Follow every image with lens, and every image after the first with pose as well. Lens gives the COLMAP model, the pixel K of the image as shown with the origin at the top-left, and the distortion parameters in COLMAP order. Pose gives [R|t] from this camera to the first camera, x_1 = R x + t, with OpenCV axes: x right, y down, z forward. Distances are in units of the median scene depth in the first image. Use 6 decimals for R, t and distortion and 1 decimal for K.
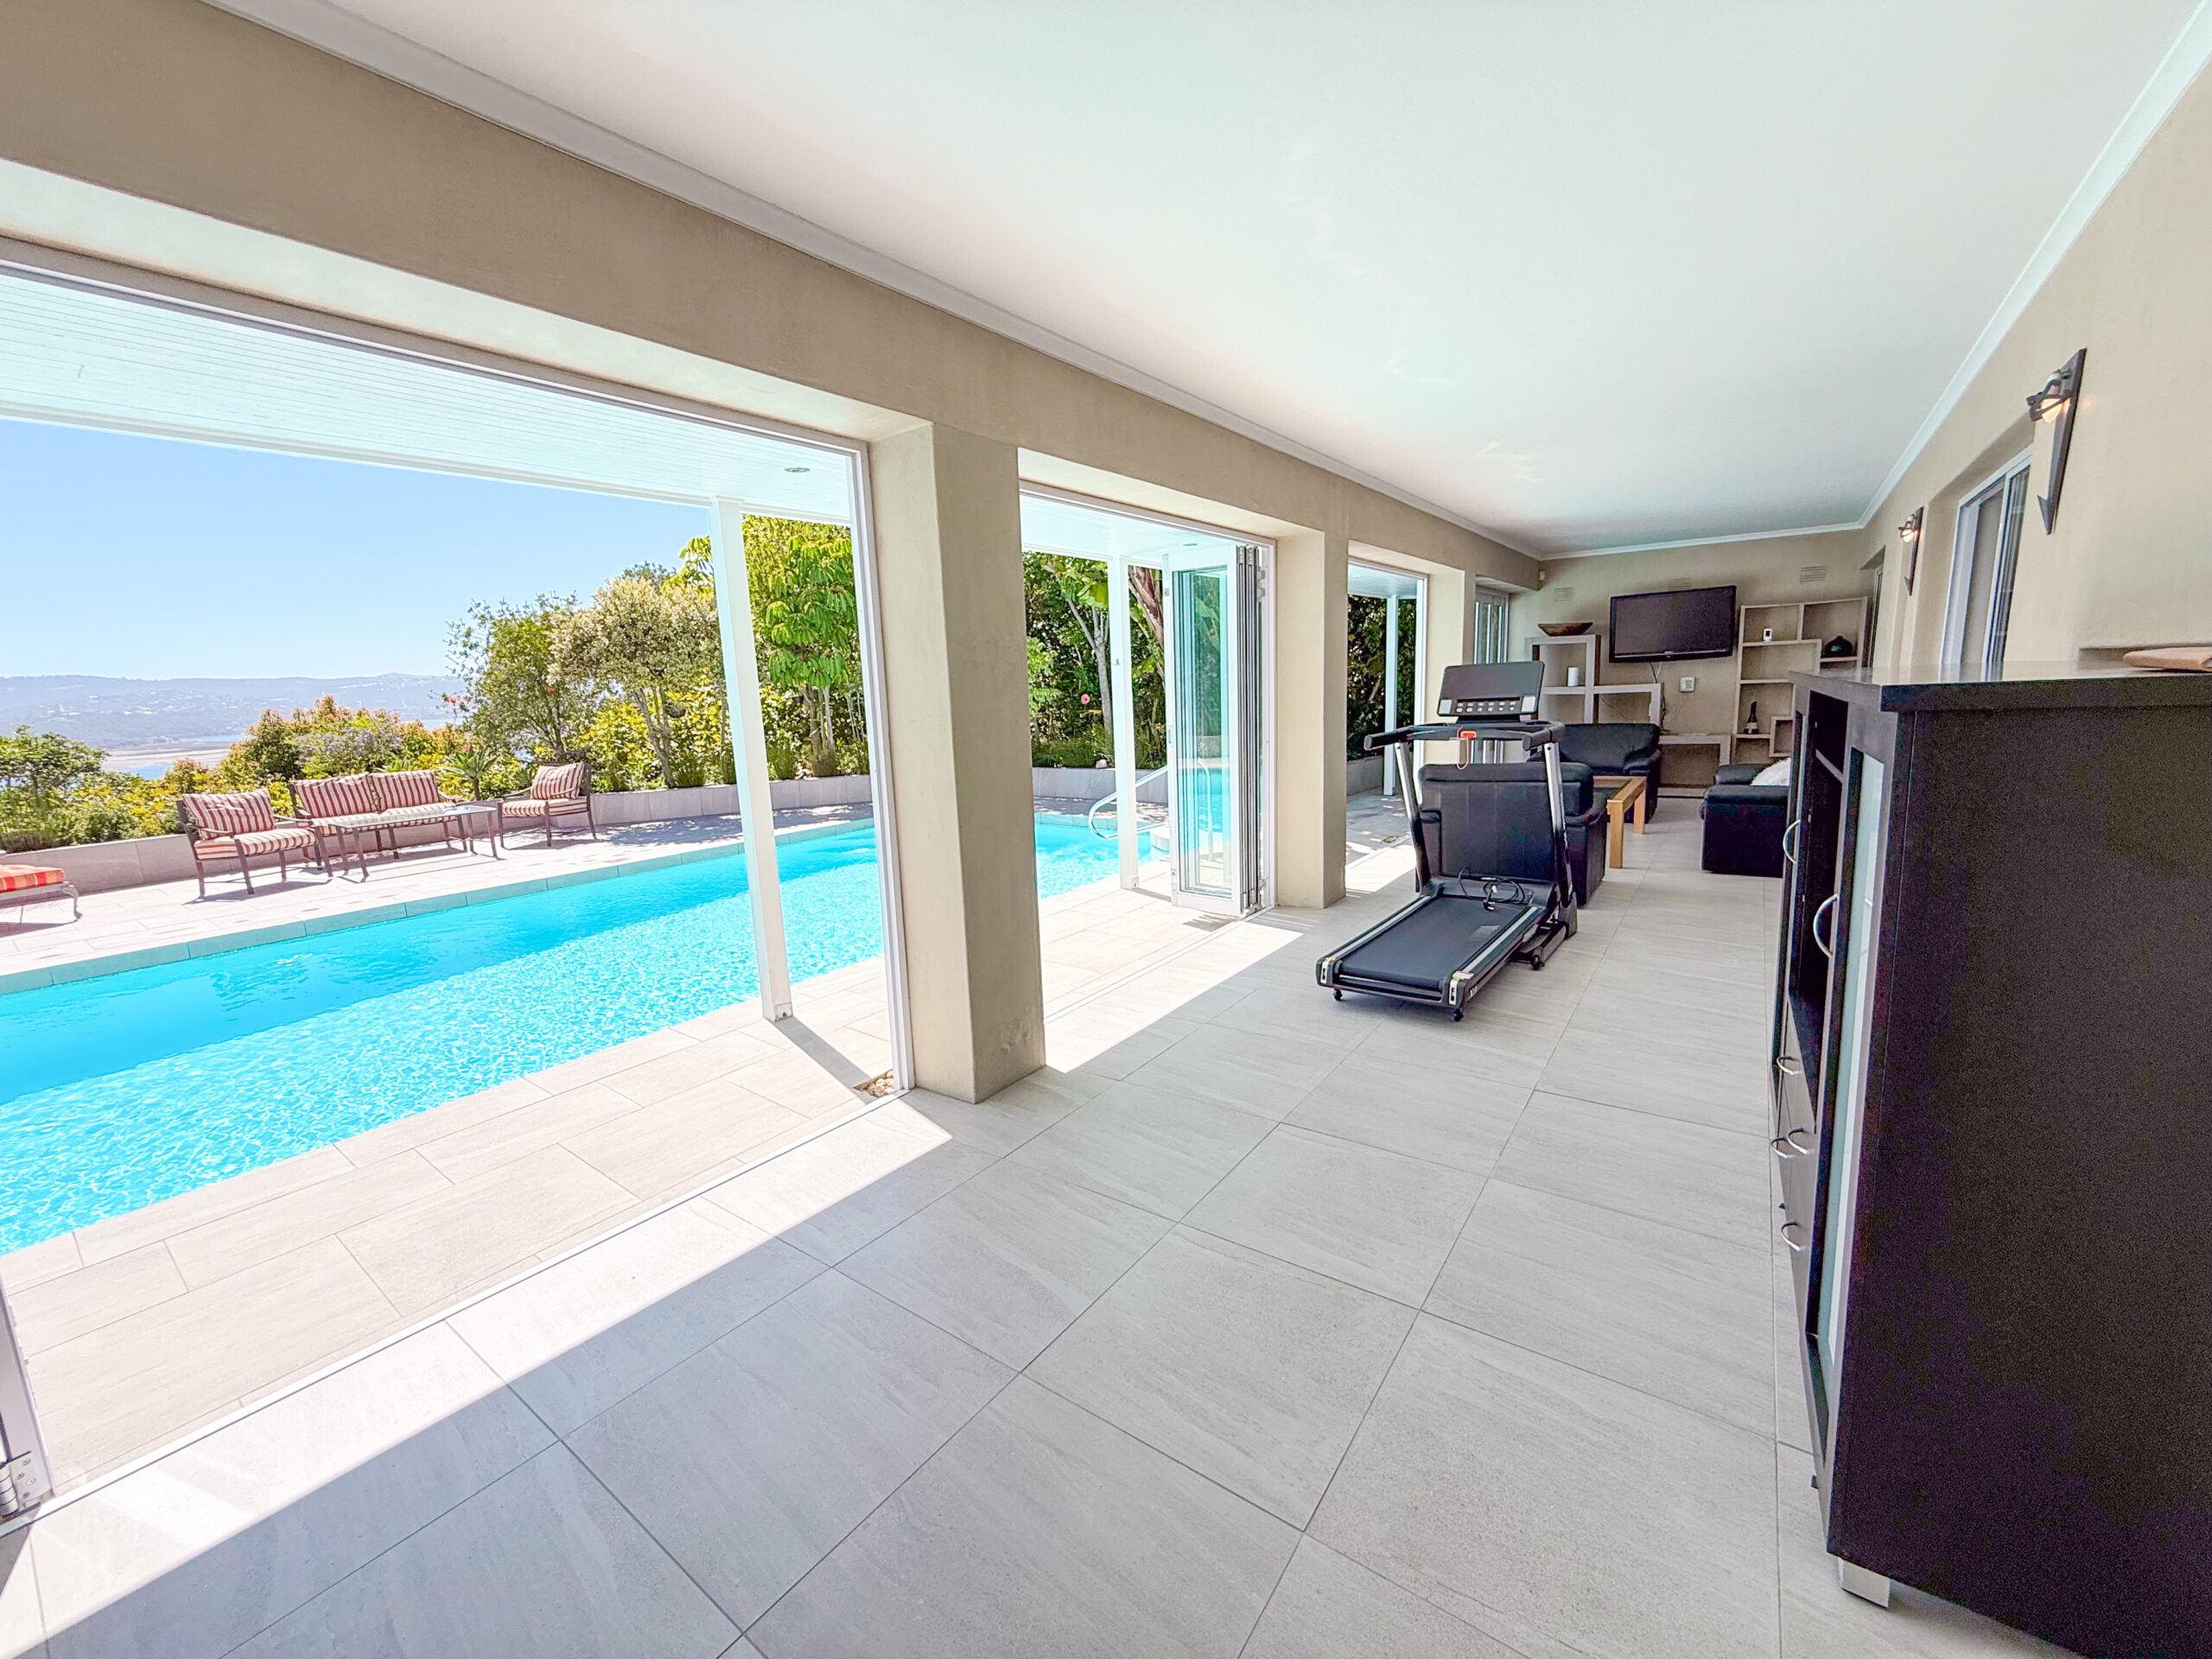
lens RADIAL K [[882.7, 0, 1099.6], [0, 882.7, 828.1], [0, 0, 1]] dist [-0.000263, -0.000115]
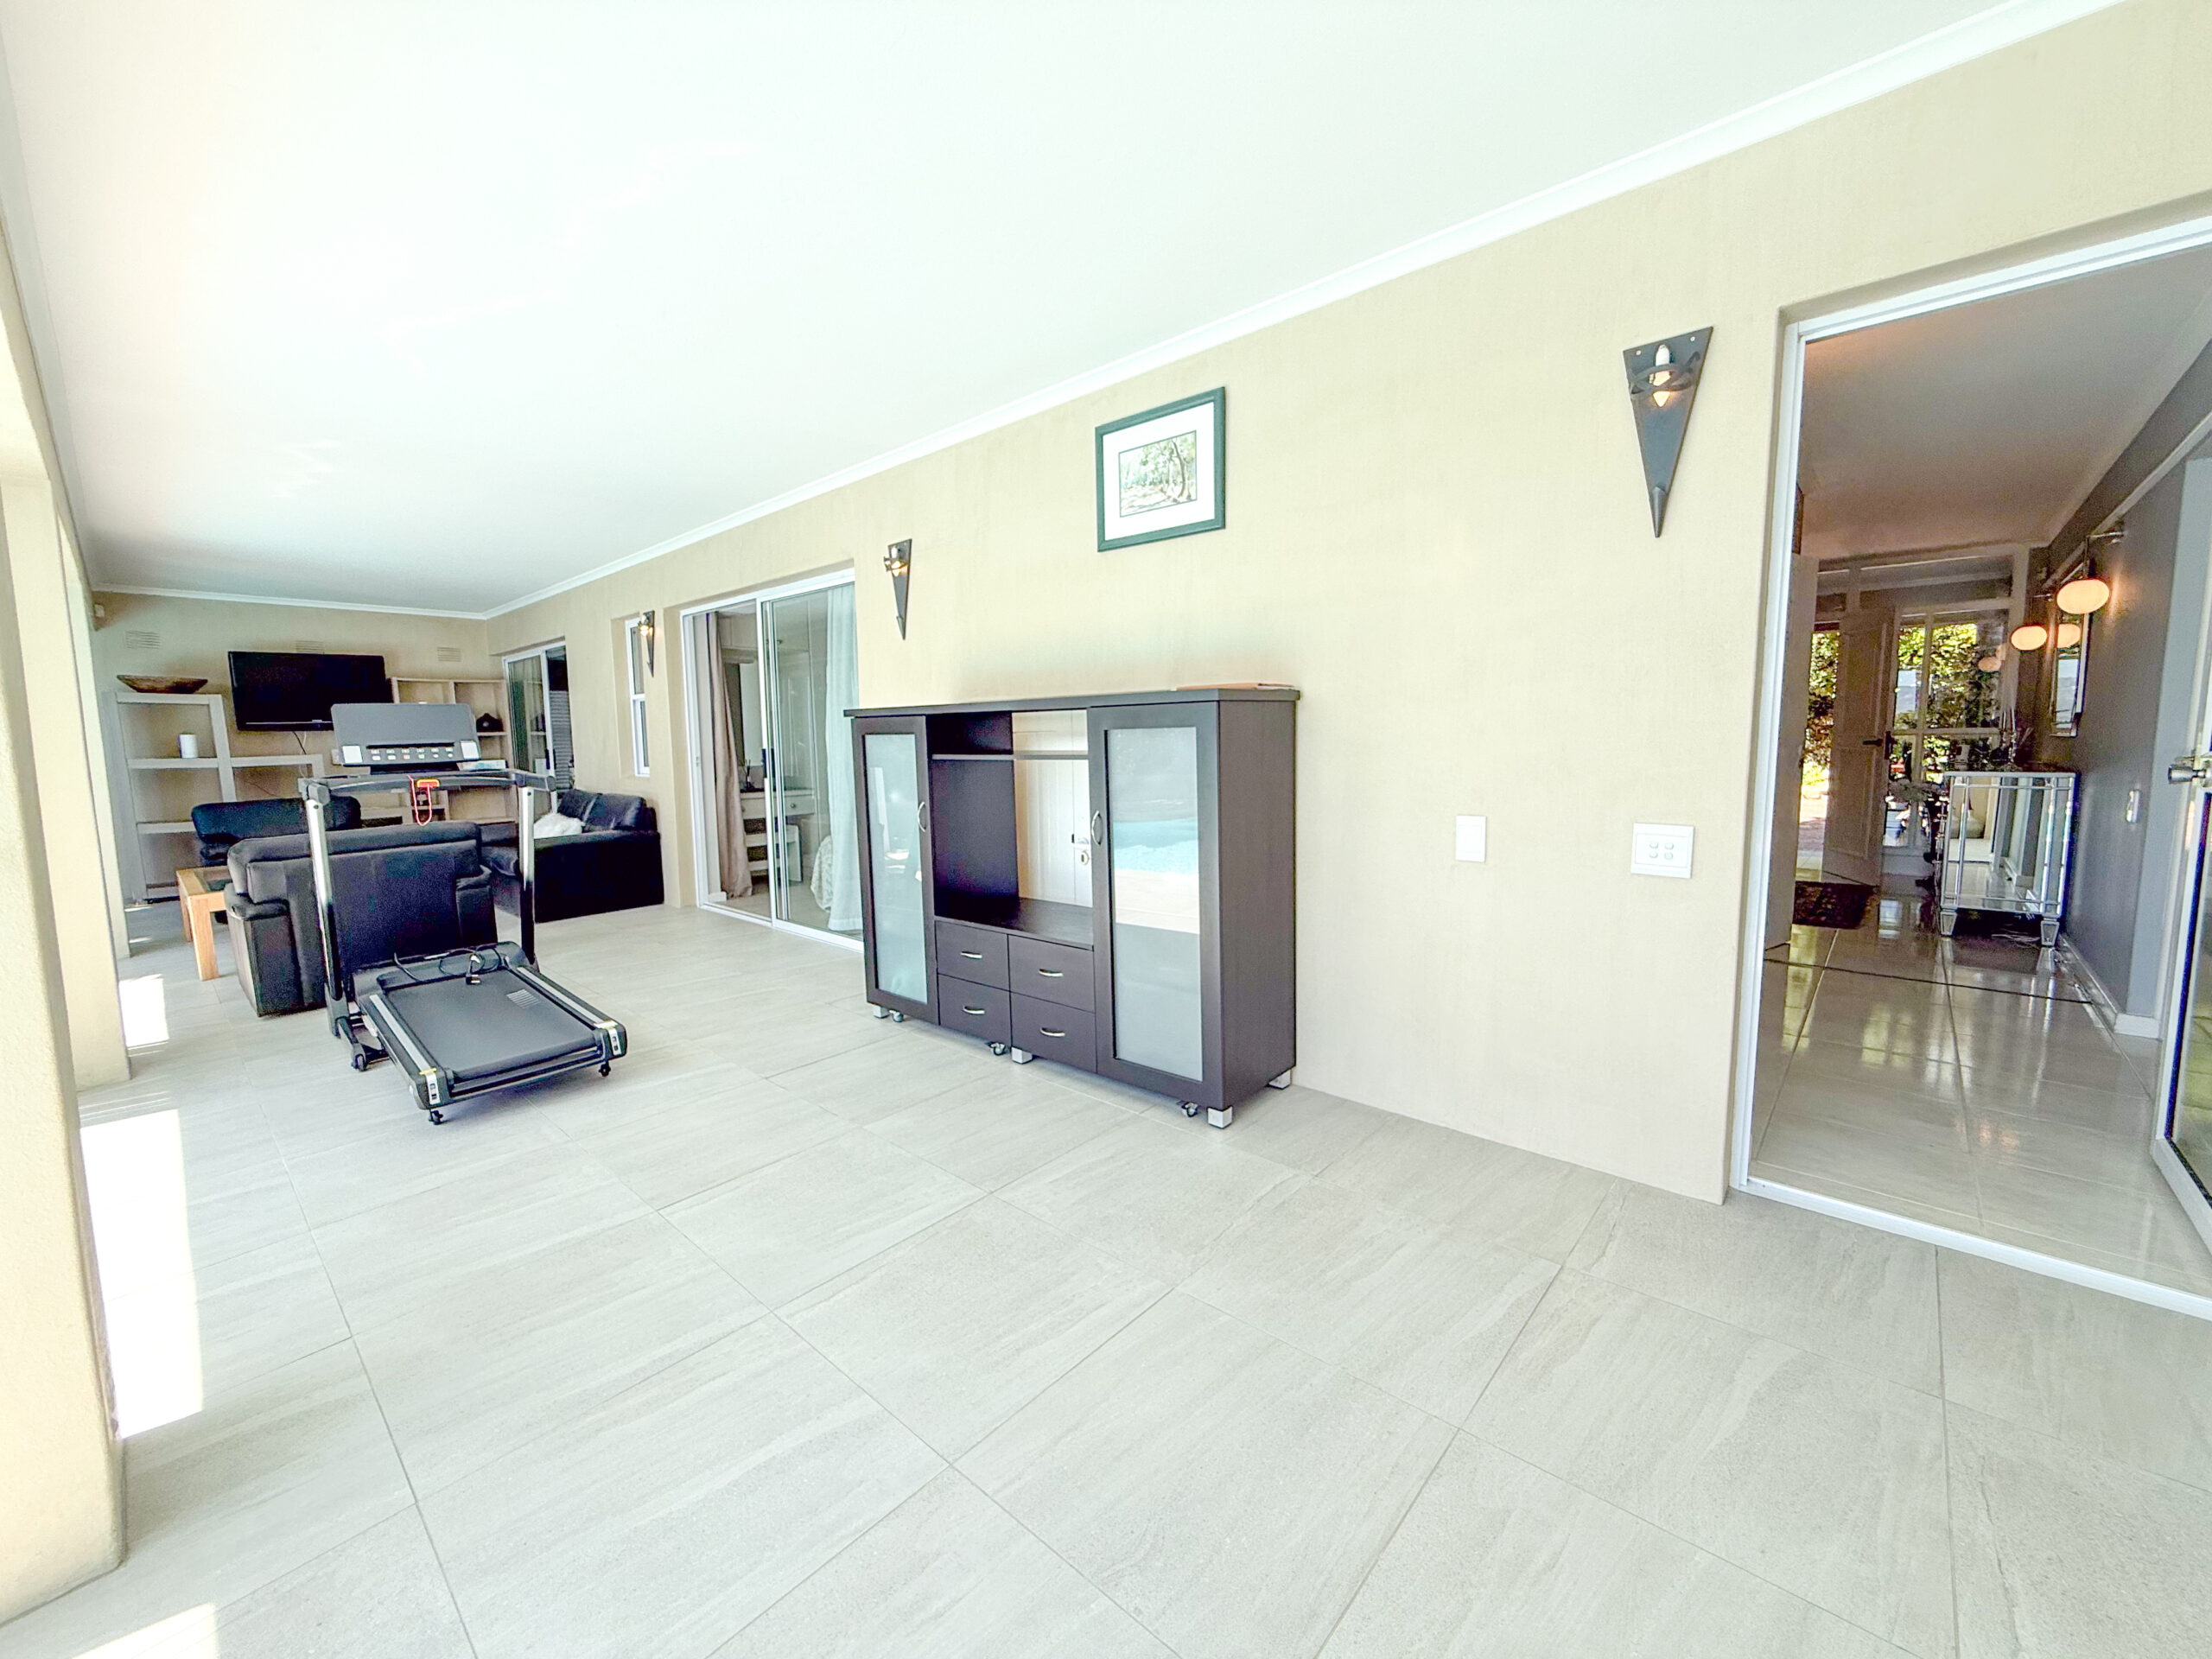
lens RADIAL K [[882.7, 0, 1099.6], [0, 882.7, 828.1], [0, 0, 1]] dist [-0.000263, -0.000115]
pose [[0.102995, -0.067971, 0.992357, -0.180669], [0.174497, 0.983425, 0.049248, 0.003213], [-0.979256, 0.168091, 0.113149, 0.141769]]
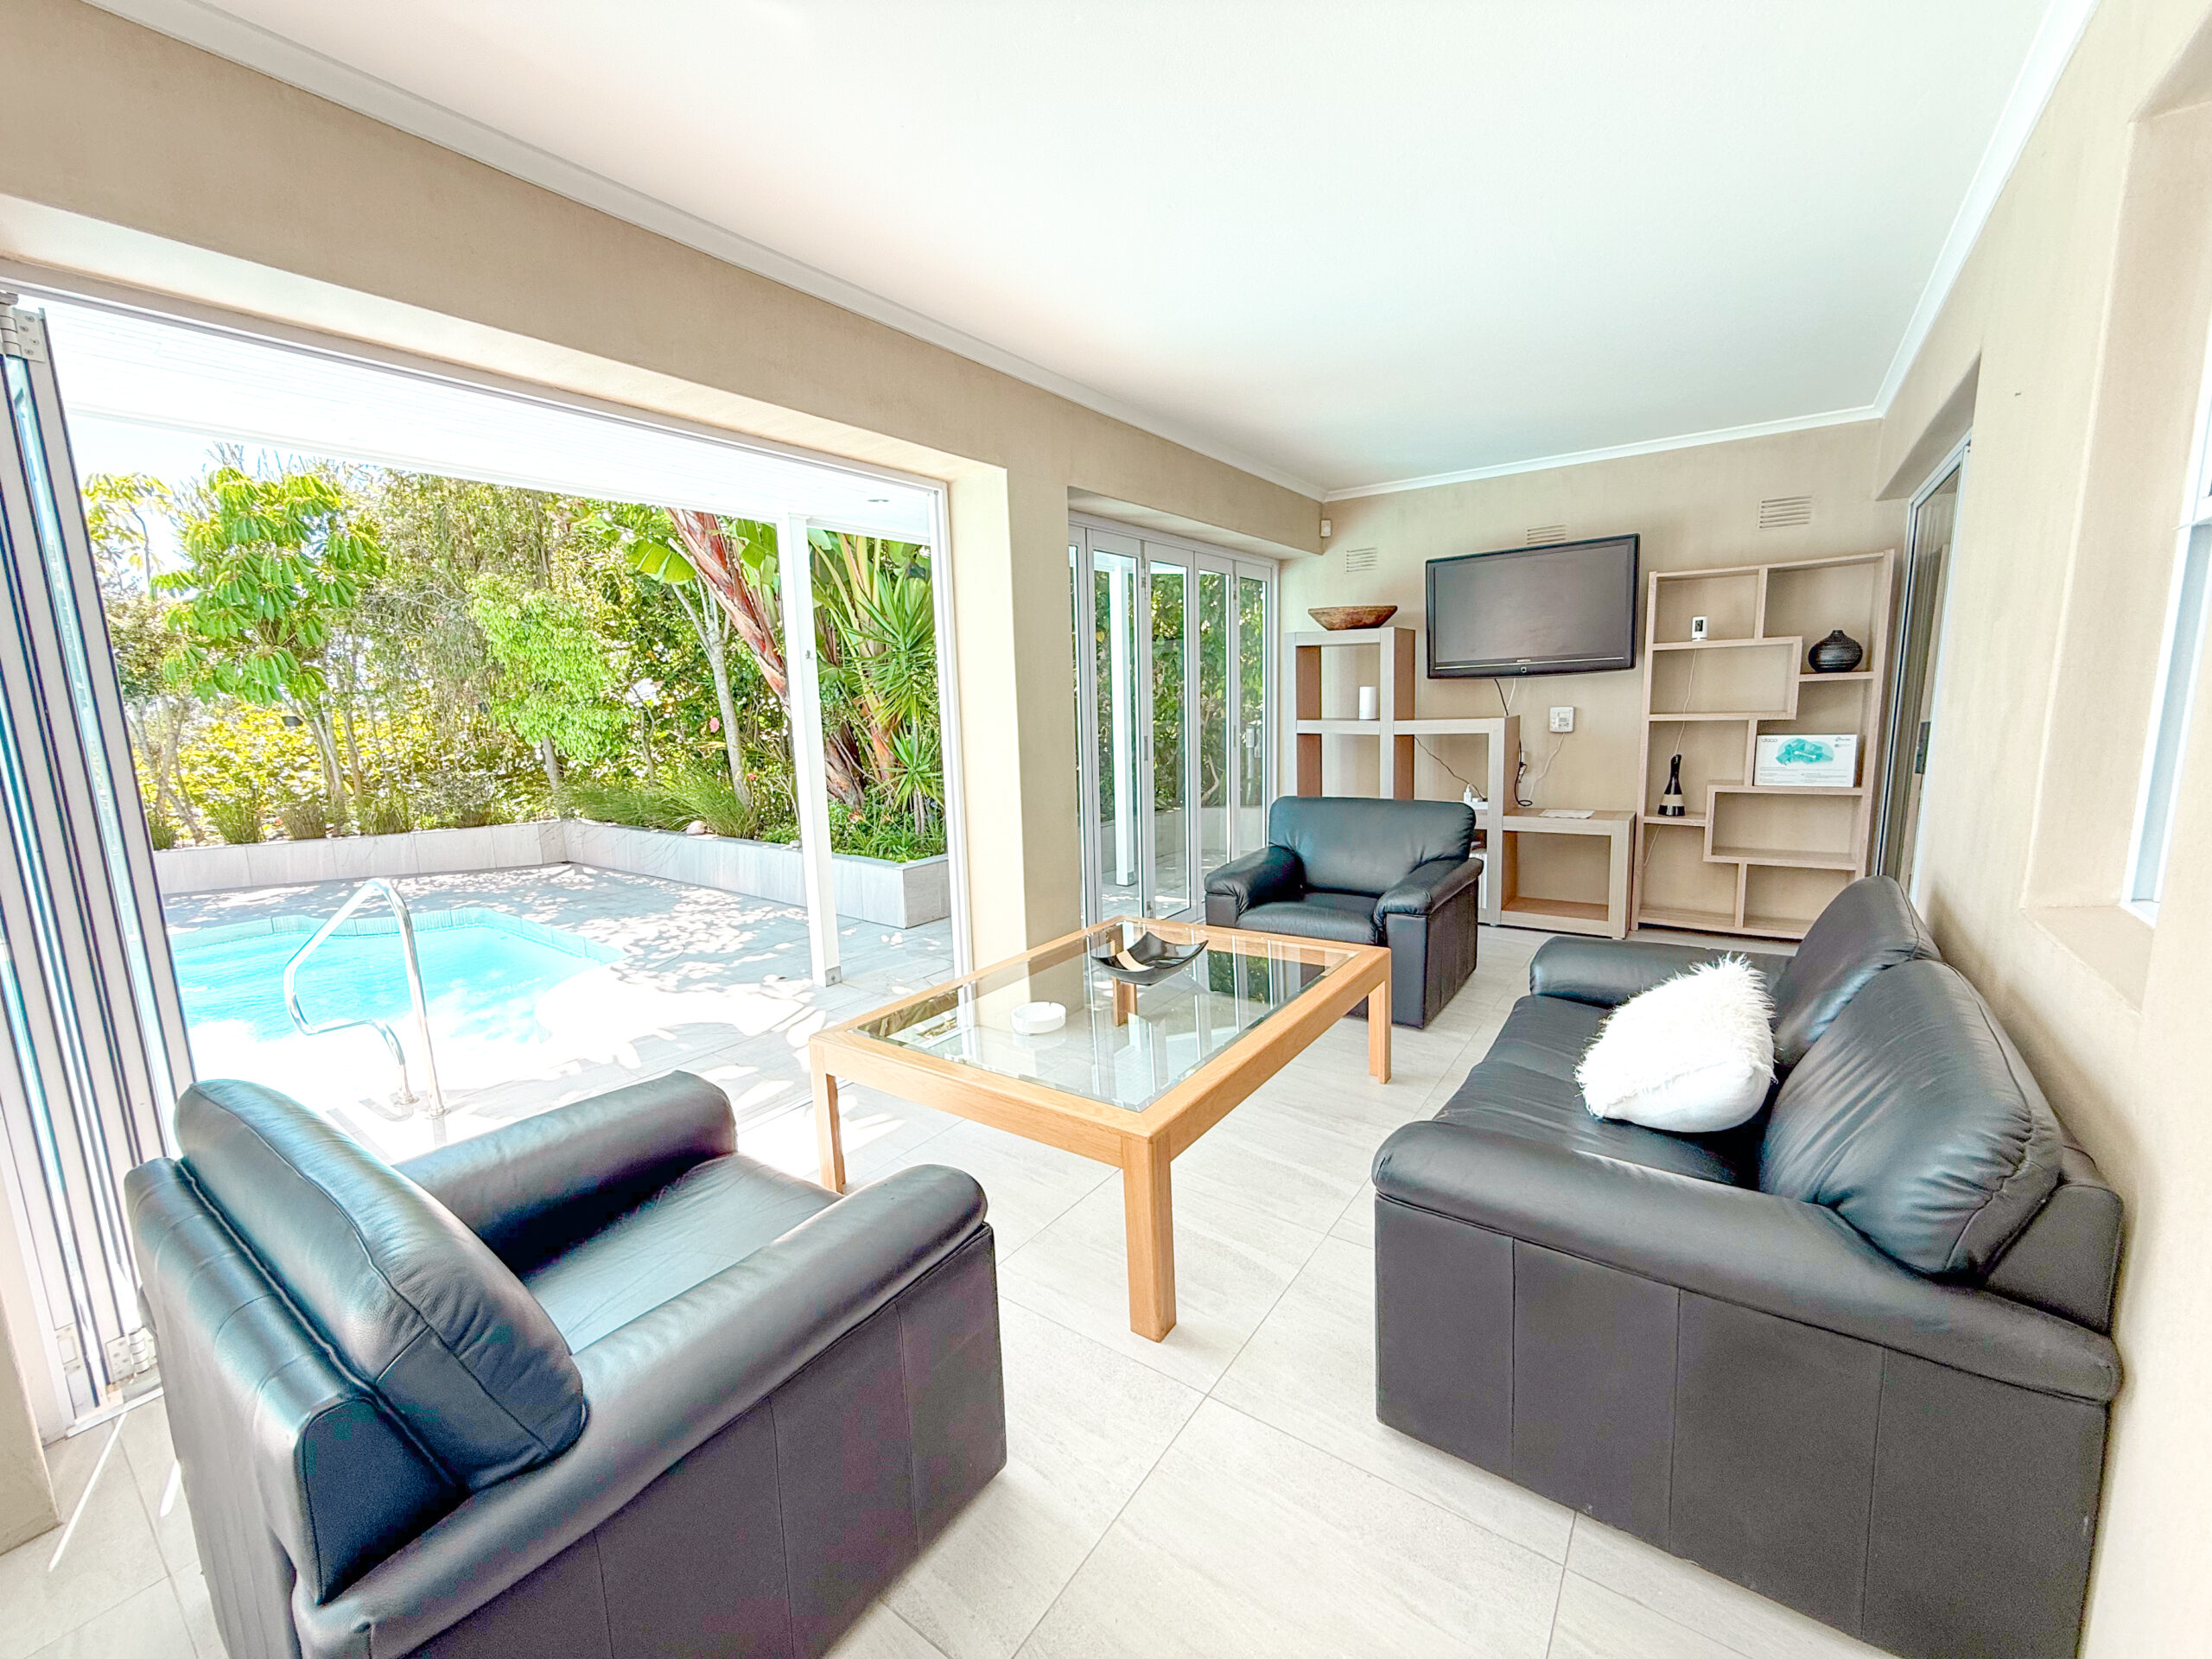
lens RADIAL K [[882.7, 0, 1099.6], [0, 882.7, 828.1], [0, 0, 1]] dist [-0.000263, -0.000115]
pose [[0.999772, 0.009669, 0.019036, 0.389924], [-0.009416, 0.999867, -0.013314, -0.090254], [-0.019162, 0.013131, 0.999730, 0.482240]]
